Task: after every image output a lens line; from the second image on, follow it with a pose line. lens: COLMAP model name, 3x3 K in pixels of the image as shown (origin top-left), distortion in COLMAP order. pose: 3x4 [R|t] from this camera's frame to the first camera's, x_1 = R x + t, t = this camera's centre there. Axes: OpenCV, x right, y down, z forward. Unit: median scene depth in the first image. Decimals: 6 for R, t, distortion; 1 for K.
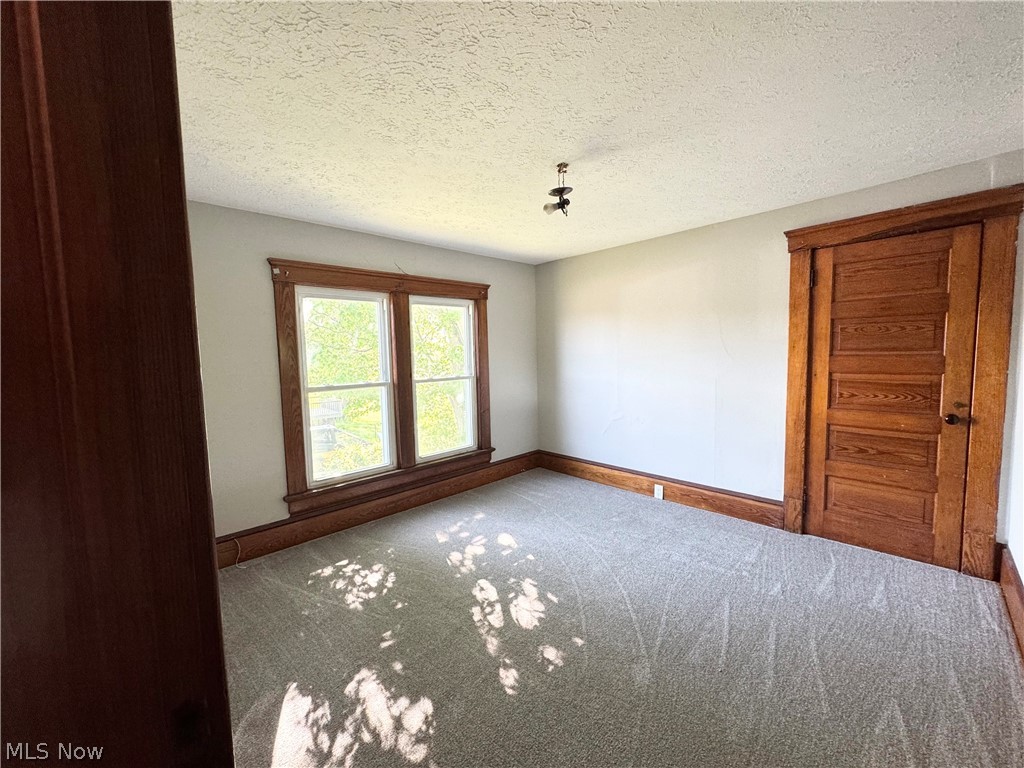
lens RADIAL K [[407.7, 0, 511.3], [0, 407.7, 381.6], [0, 0, 1]] dist [0.000606, 0.000285]
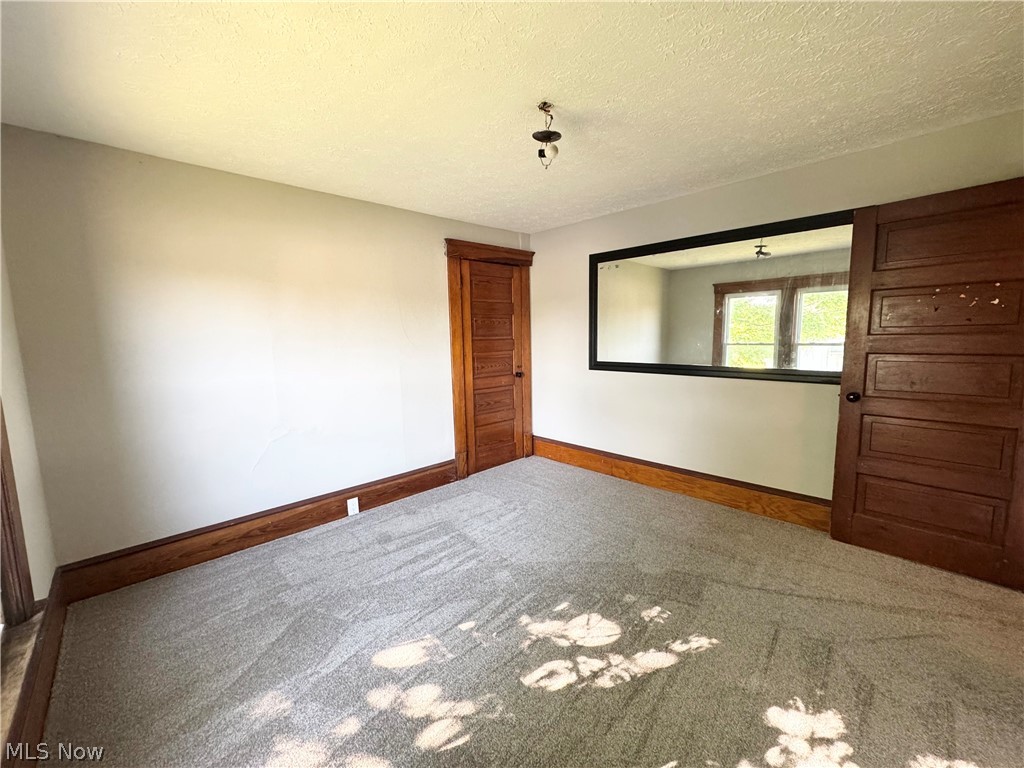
lens RADIAL K [[407.7, 0, 511.3], [0, 407.7, 381.6], [0, 0, 1]] dist [0.000606, 0.000285]
pose [[0.002228, -0.089437, 0.995990, -0.601918], [0.097804, 0.991237, 0.088791, -0.034240], [-0.995203, 0.097214, 0.010955, 0.871836]]
